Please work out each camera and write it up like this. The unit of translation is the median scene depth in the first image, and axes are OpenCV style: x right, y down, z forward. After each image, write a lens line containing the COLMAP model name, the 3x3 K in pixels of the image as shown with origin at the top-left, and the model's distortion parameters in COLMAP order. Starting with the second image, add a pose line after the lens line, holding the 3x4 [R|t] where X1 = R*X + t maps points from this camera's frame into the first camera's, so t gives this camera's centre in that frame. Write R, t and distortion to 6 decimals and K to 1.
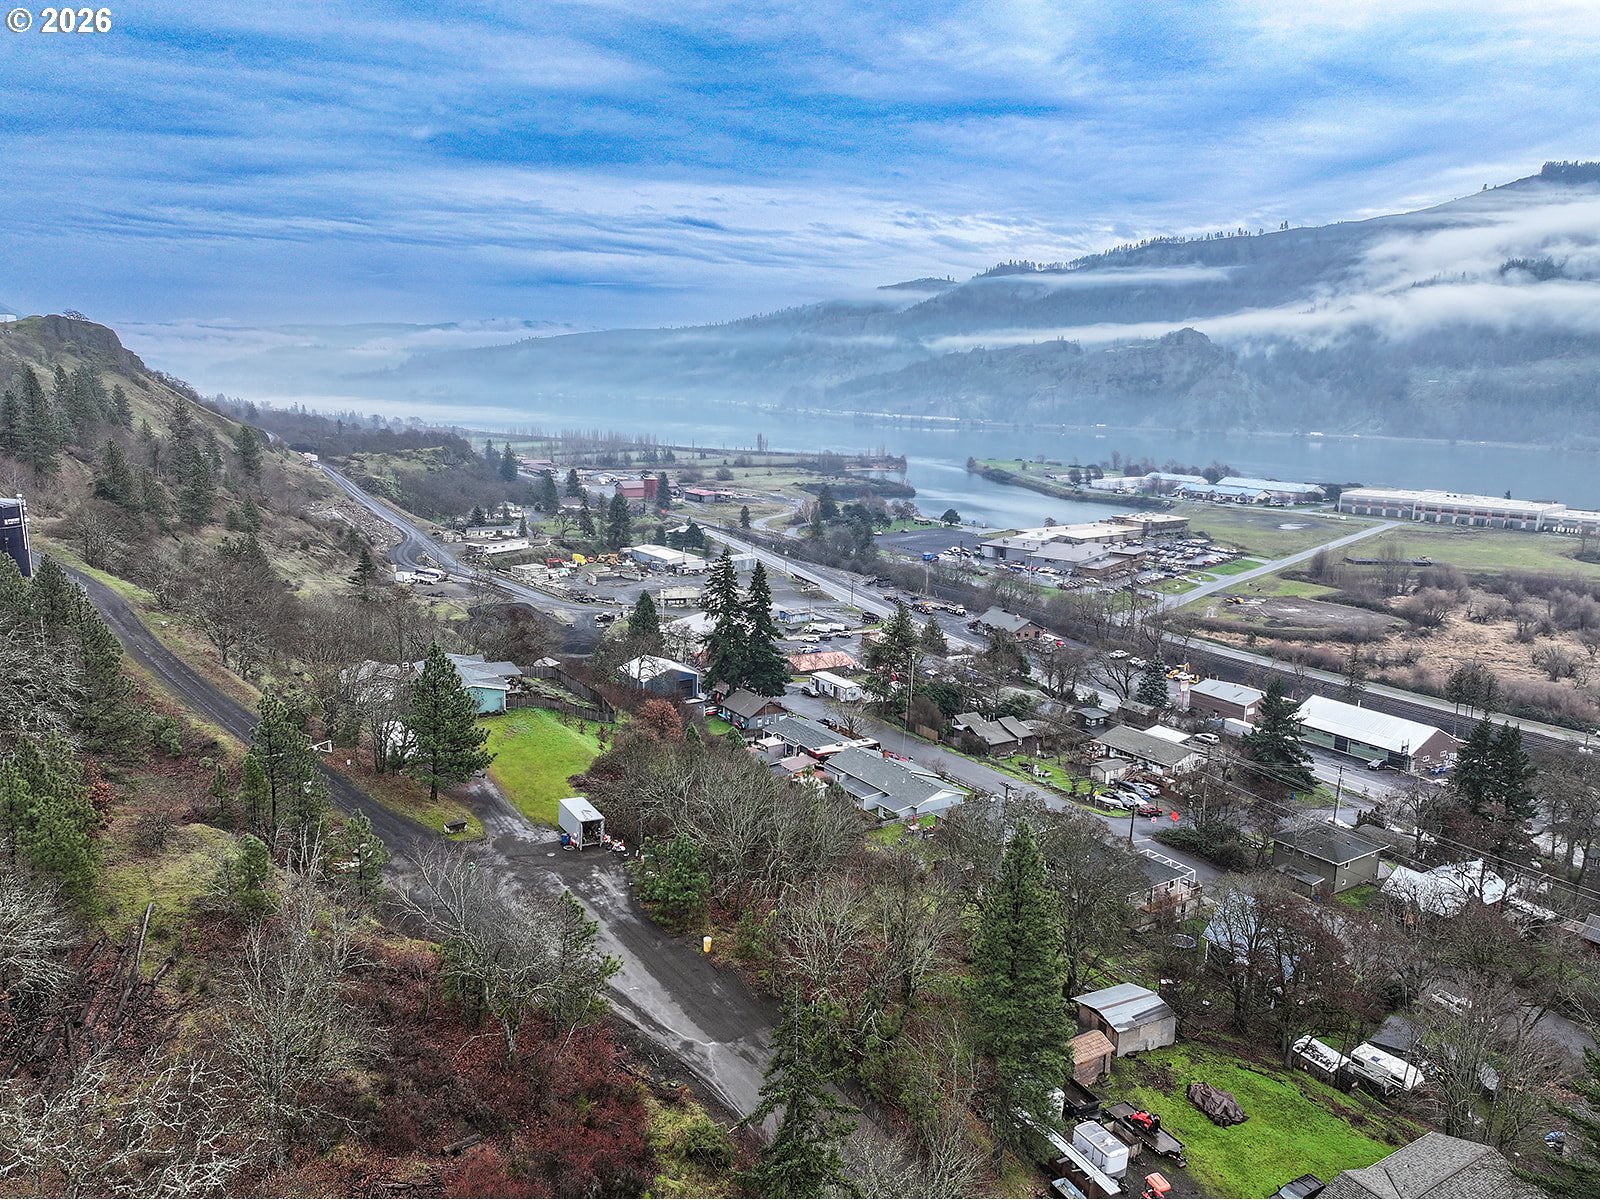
lens RADIAL K [[1121.2, 0, 808.6], [0, 1121.2, 607.2], [0, 0, 1]] dist [-0.003201, 0.018675]
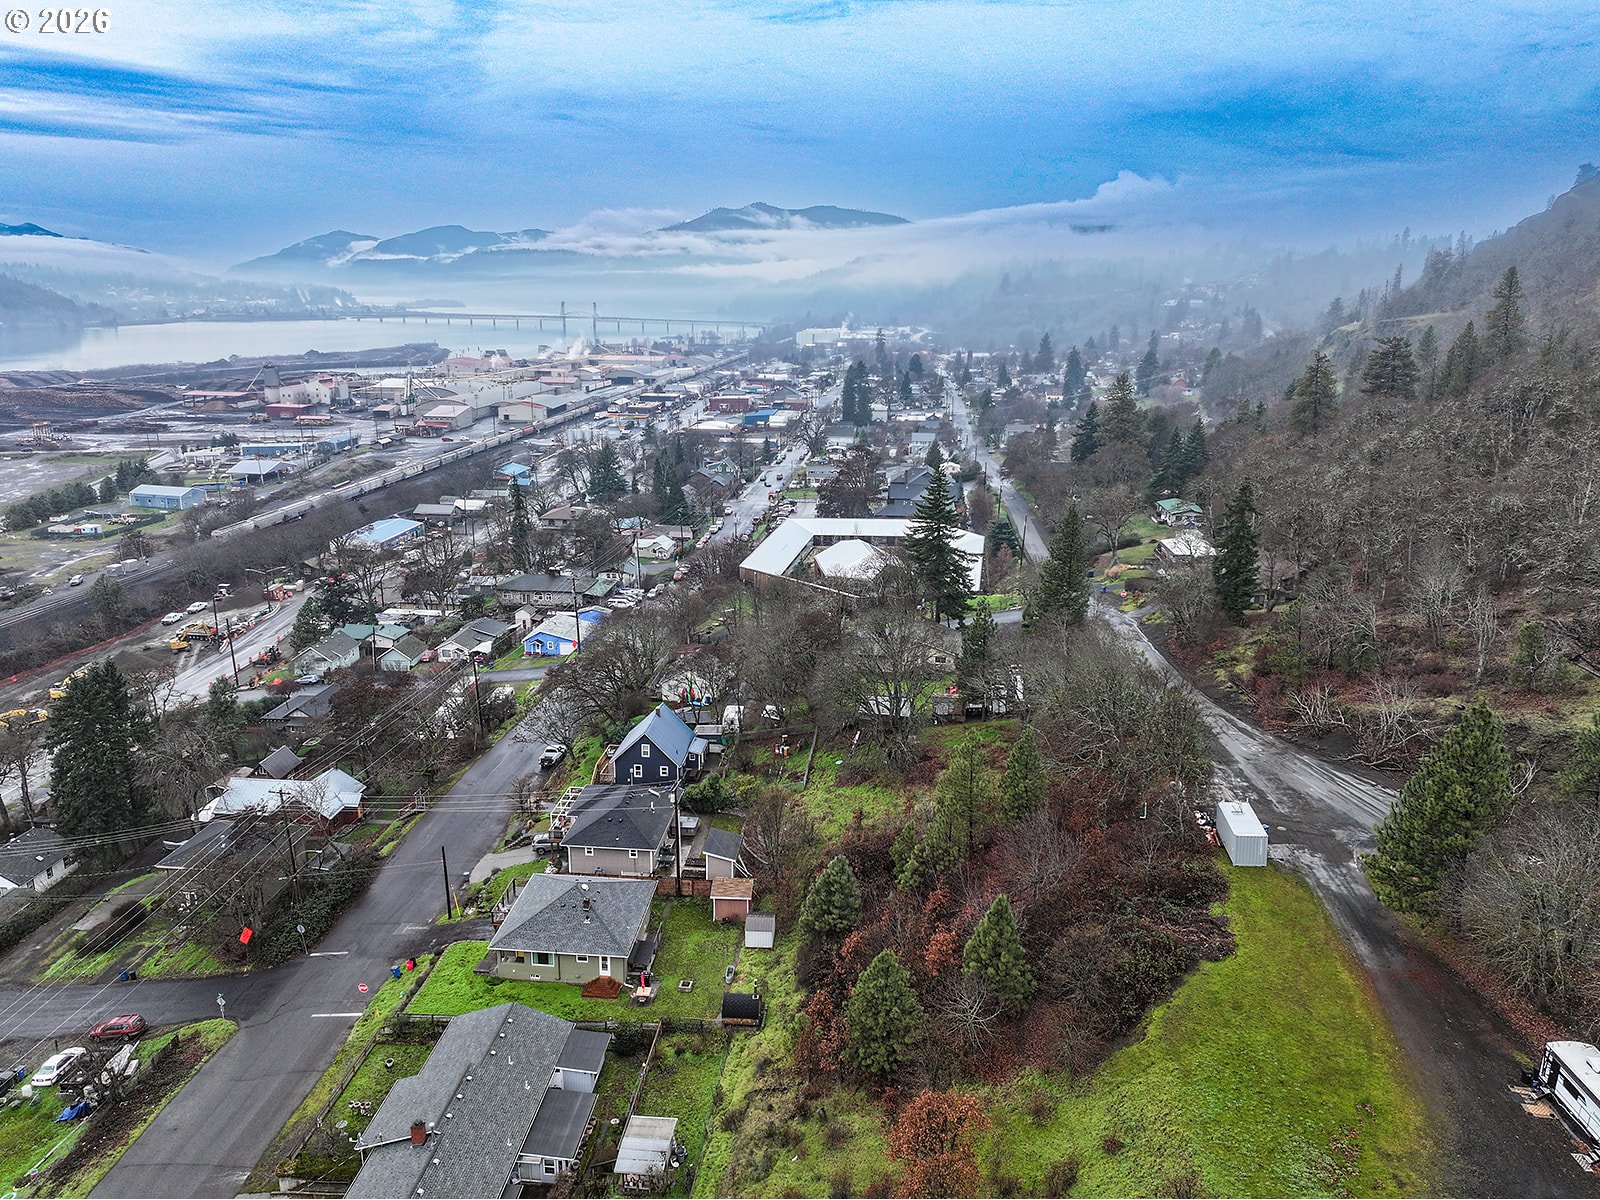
lens RADIAL K [[1121.2, 0, 805.8], [0, 1121.2, 588.1], [0, 0, 1]] dist [-0.003201, 0.018675]
pose [[-0.785475, -0.184016, 0.590903, -0.046866], [0.094963, 0.907633, 0.408883, -0.039191], [-0.611564, 0.377281, -0.695448, 0.196585]]
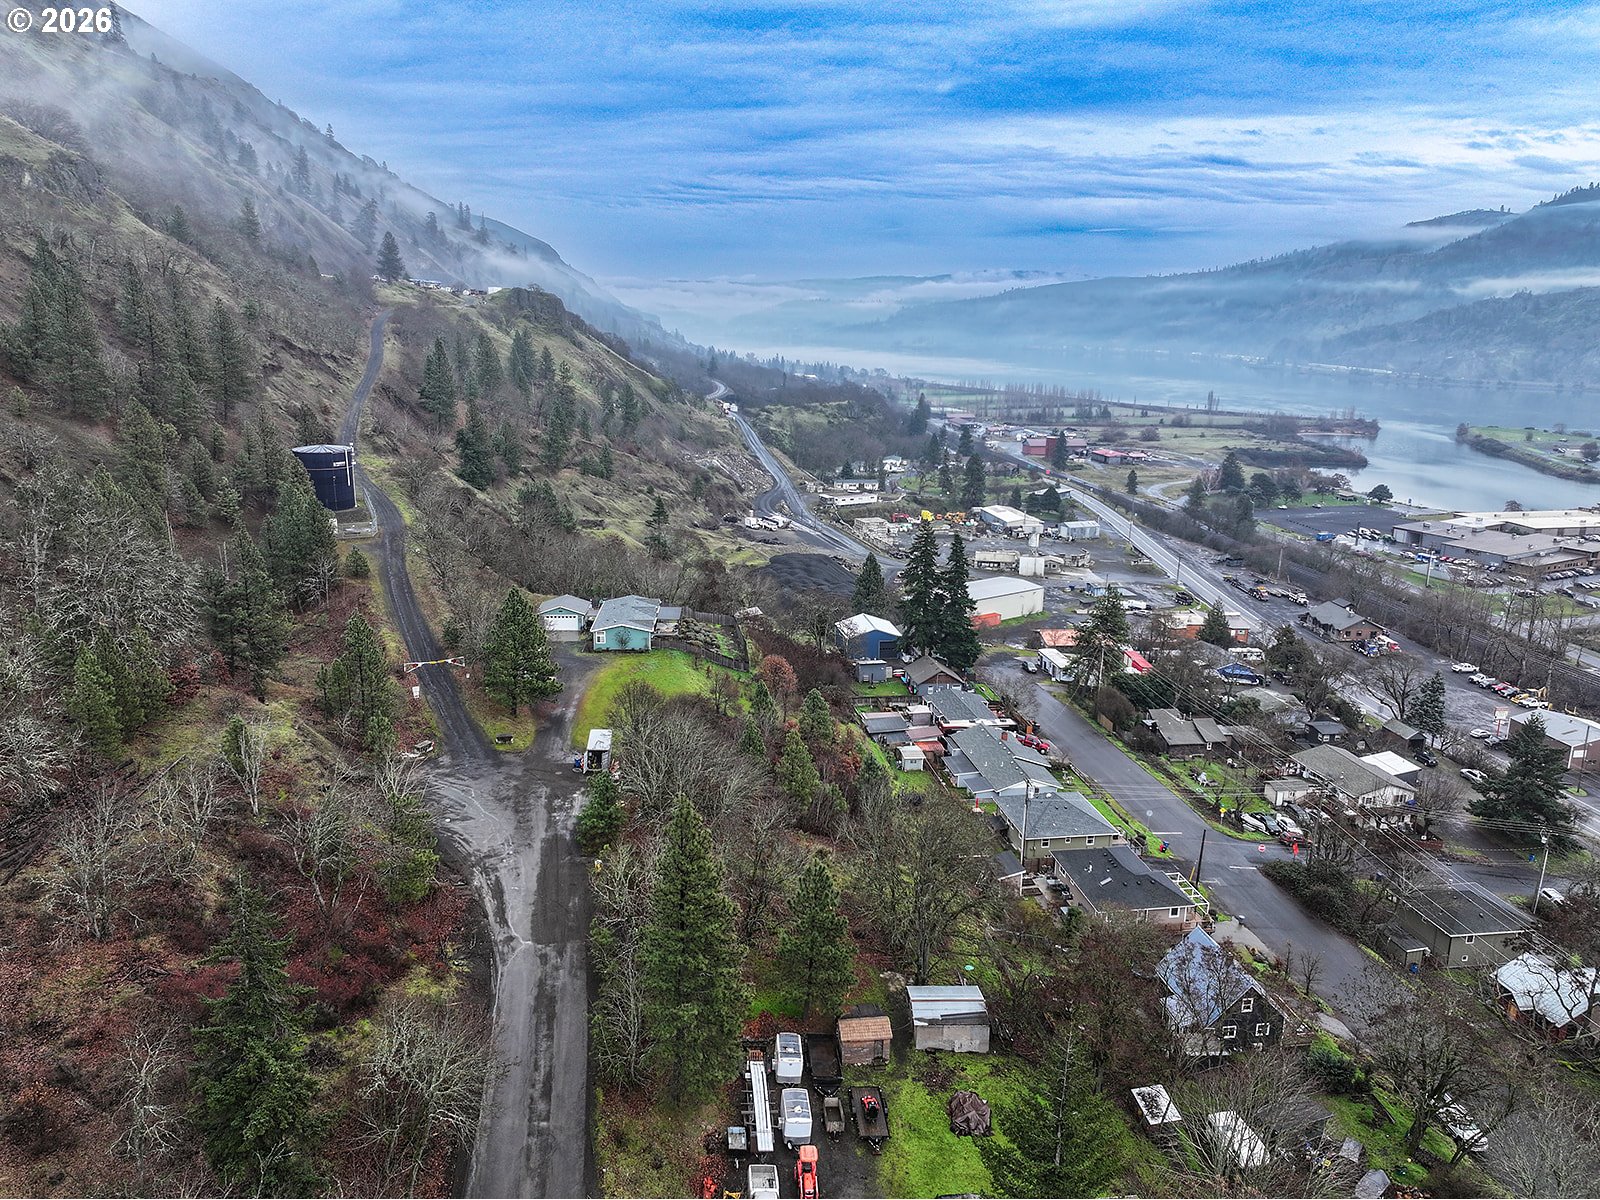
lens RADIAL K [[1121.2, 0, 807.2], [0, 1121.2, 605.8], [0, 0, 1]] dist [-0.003201, 0.018675]
pose [[0.912447, 0.096299, -0.397702, 0.051143], [-0.079816, 0.995130, 0.057836, -0.004932], [0.401335, -0.021029, 0.915690, 0.002780]]
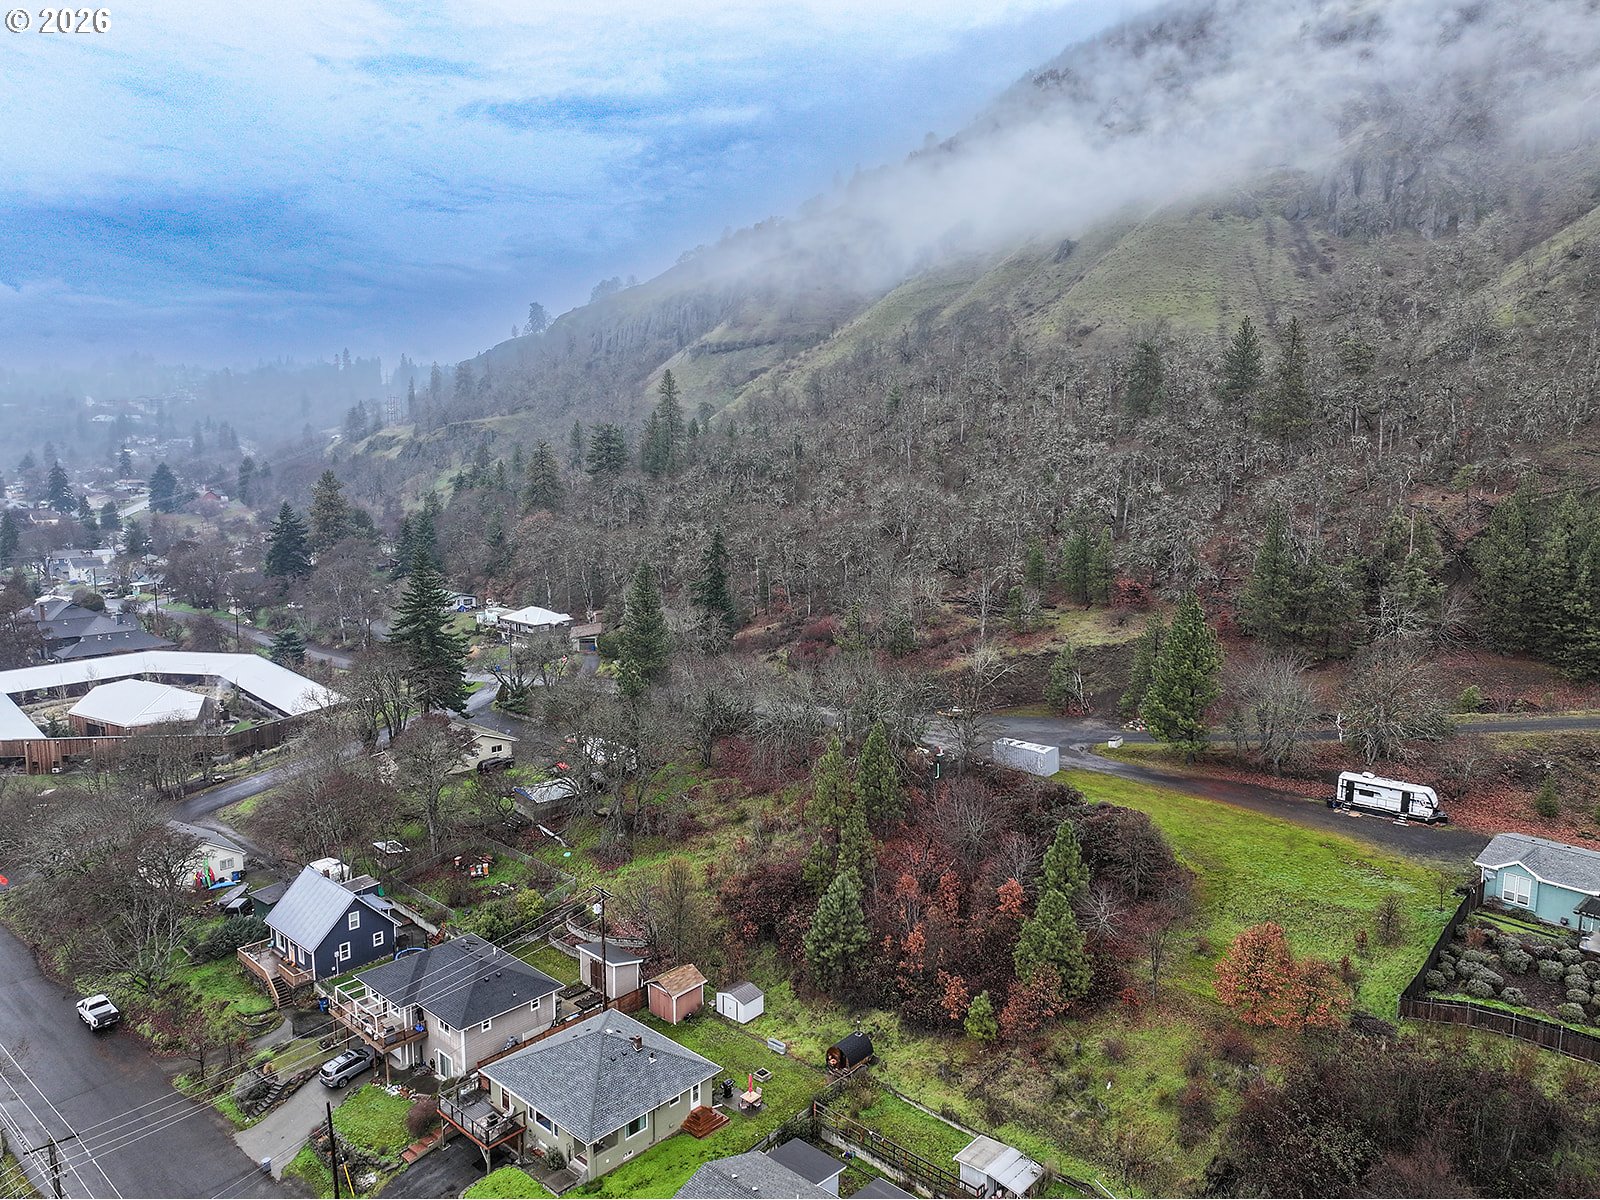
lens RADIAL K [[1121.2, 0, 801.9], [0, 1121.2, 595.8], [0, 0, 1]] dist [-0.003201, 0.018675]
pose [[-0.968776, 0.010963, -0.247693, 0.030842], [-0.073296, 0.941706, 0.328354, -0.033244], [0.236854, 0.336257, -0.911500, 0.216243]]
